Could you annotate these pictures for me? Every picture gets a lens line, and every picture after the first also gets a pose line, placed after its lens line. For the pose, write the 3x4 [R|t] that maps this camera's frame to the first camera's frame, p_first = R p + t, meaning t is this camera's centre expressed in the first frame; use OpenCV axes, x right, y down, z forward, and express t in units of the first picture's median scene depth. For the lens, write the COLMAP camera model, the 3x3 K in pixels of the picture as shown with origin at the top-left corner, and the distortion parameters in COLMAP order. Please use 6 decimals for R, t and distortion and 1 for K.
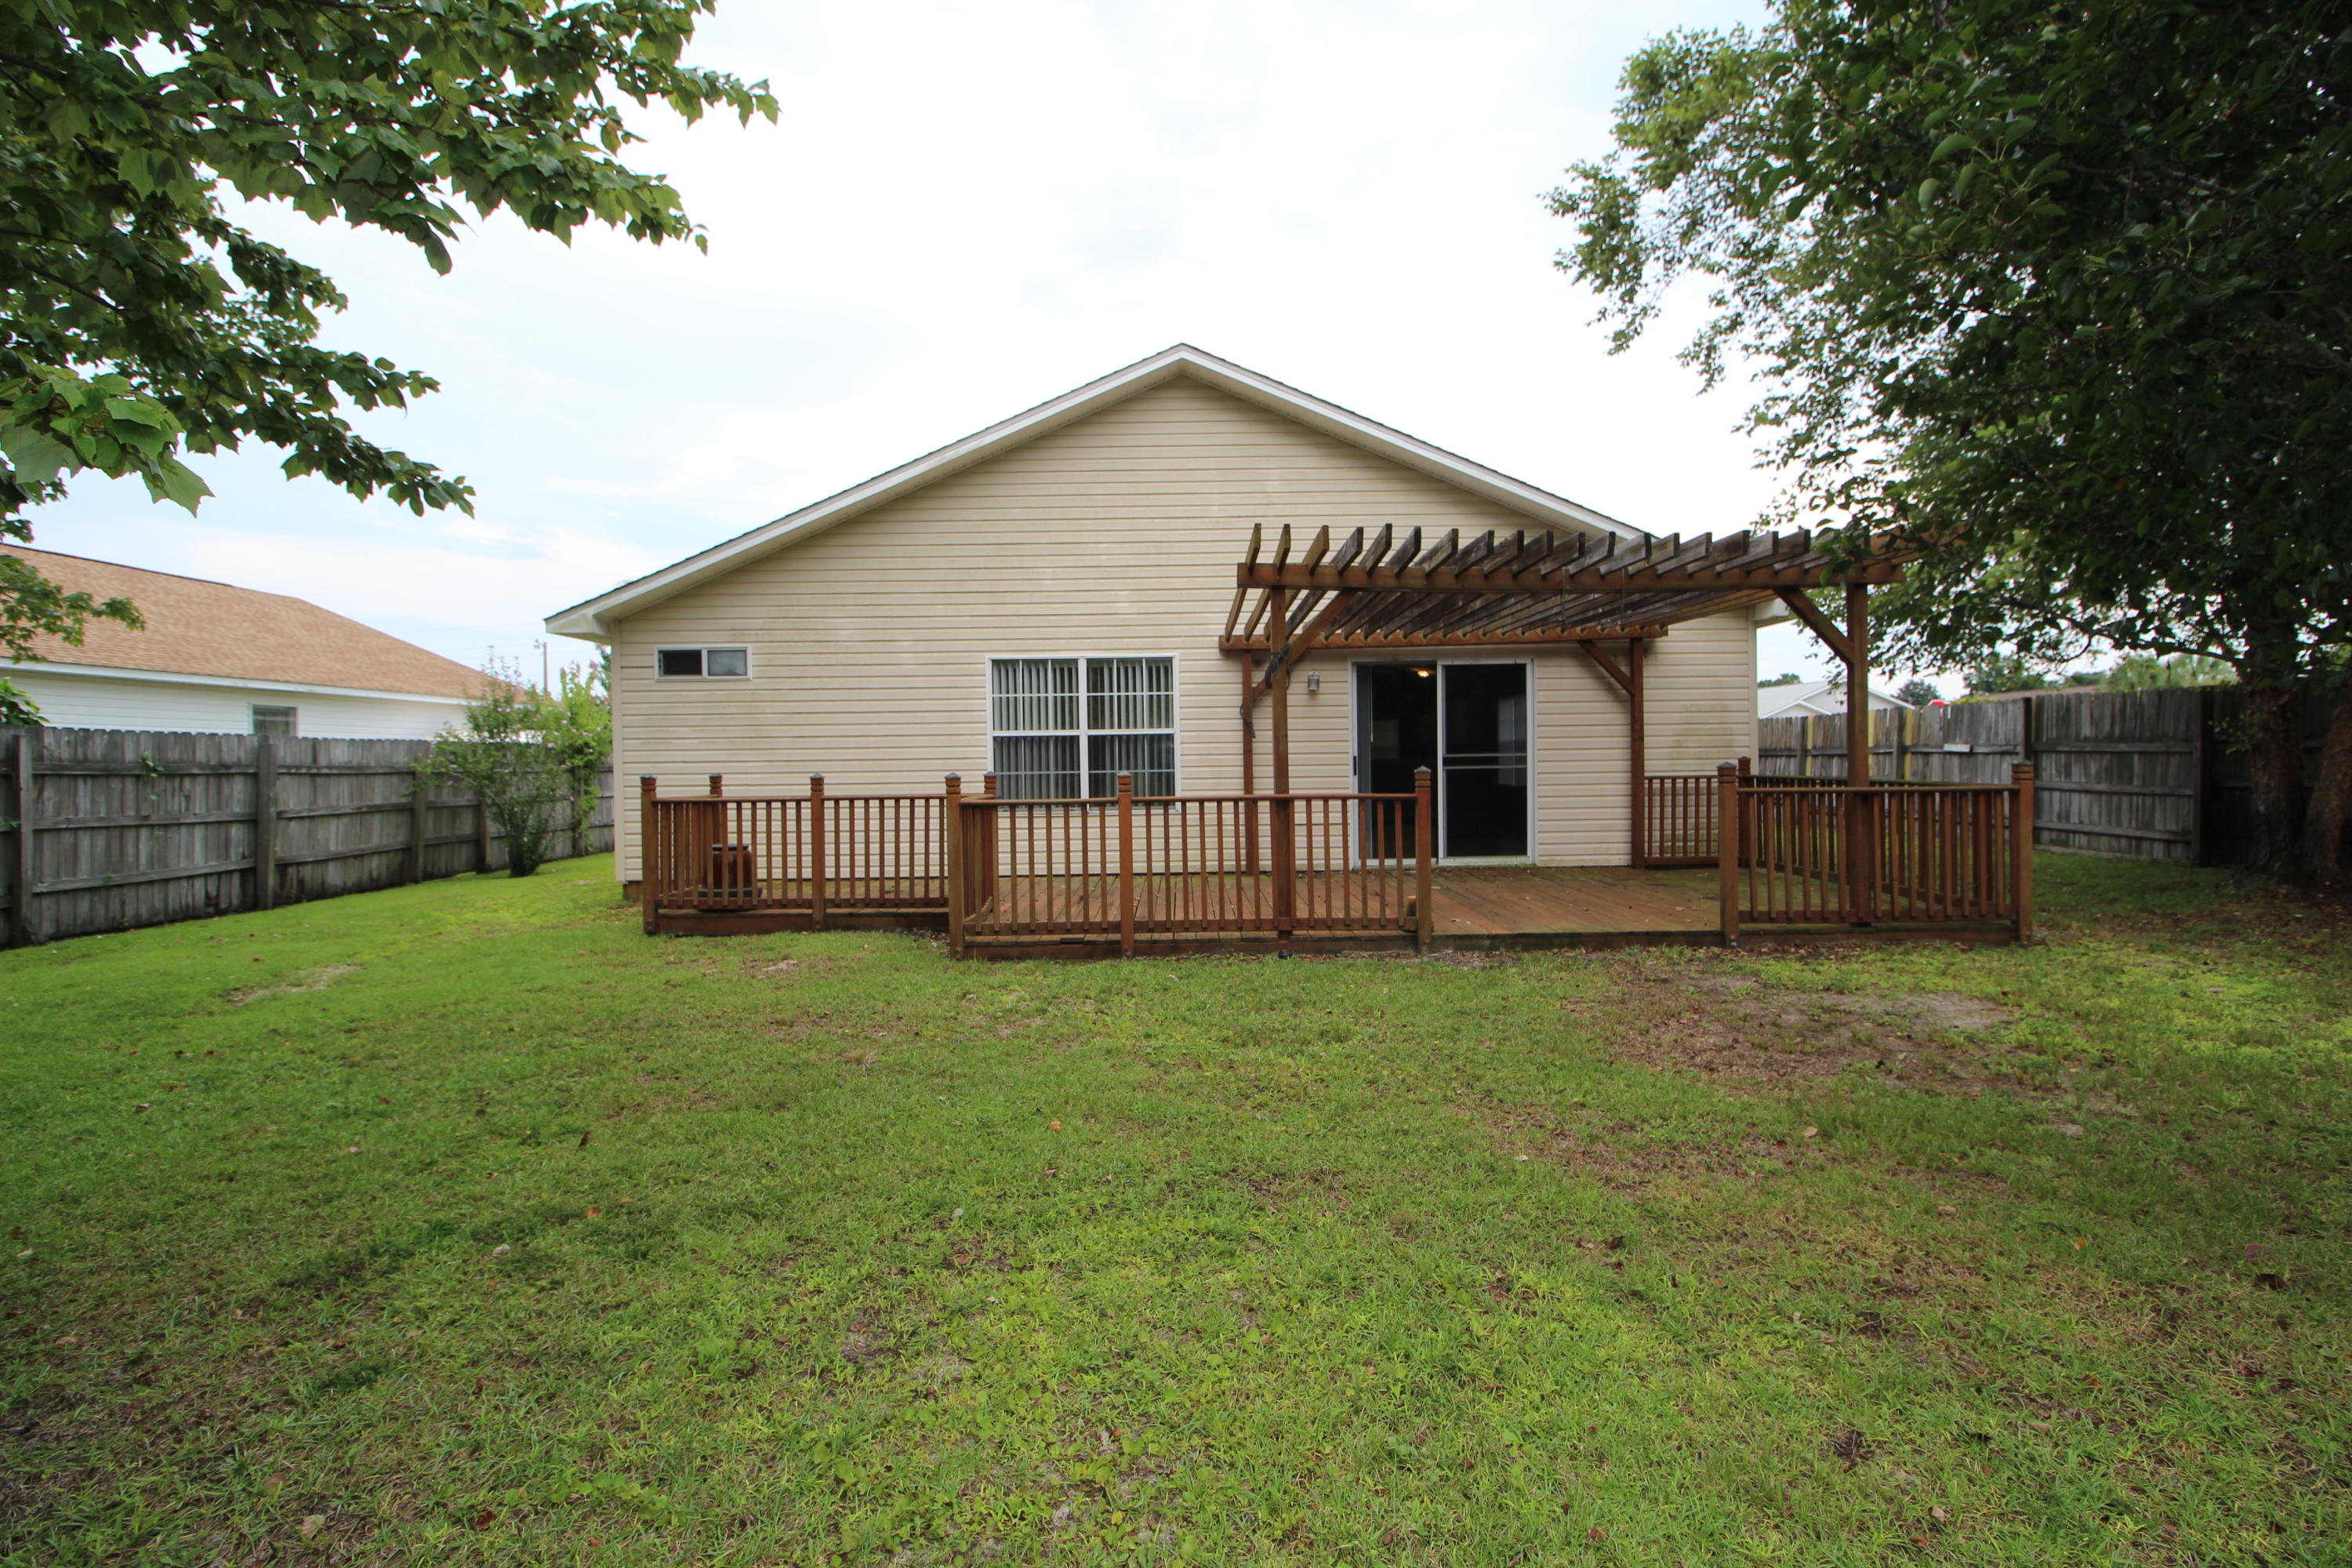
lens RADIAL K [[1086.0, 0, 1176.0], [0, 1086.0, 784.0], [0, 0, 1]] dist [-0.002259, -0.011582]
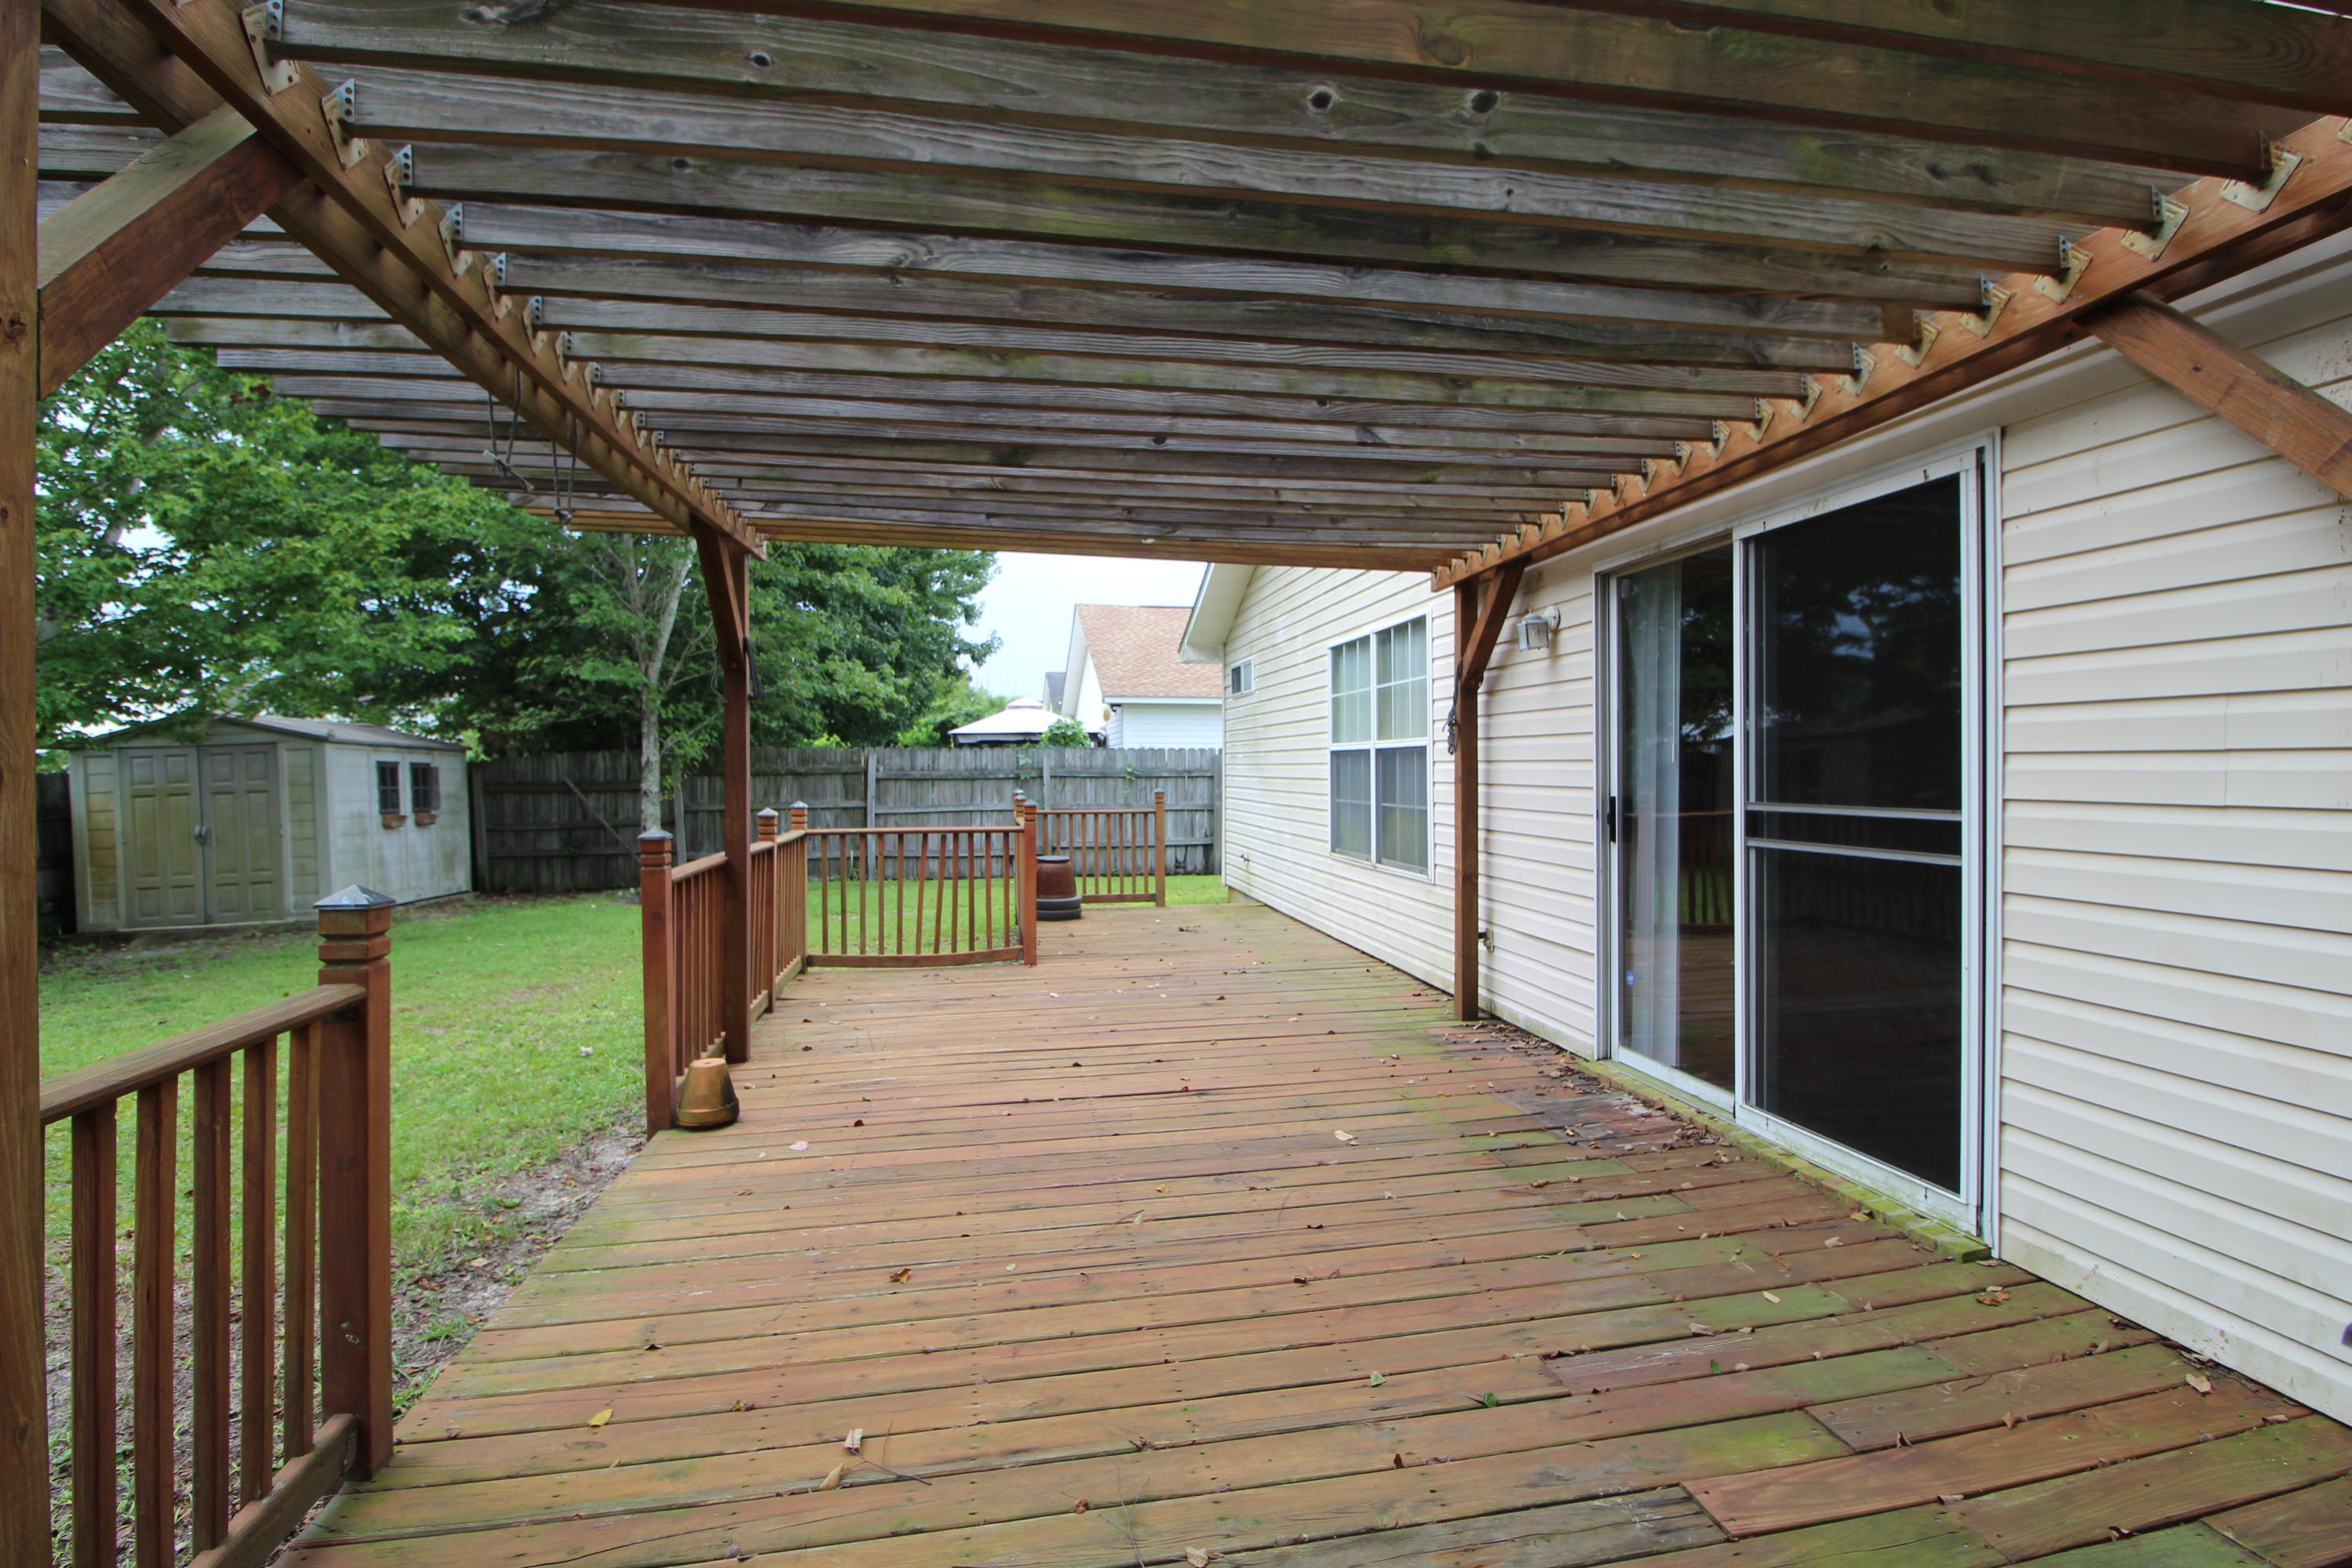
lens RADIAL K [[1086.0, 0, 1176.0], [0, 1086.0, 784.0], [0, 0, 1]] dist [-0.002259, -0.011582]
pose [[0.166419, 0.029446, -0.985615, 0.547963], [-0.016395, 0.999498, 0.027092, -0.039374], [0.985919, 0.011651, 0.166819, 0.768733]]
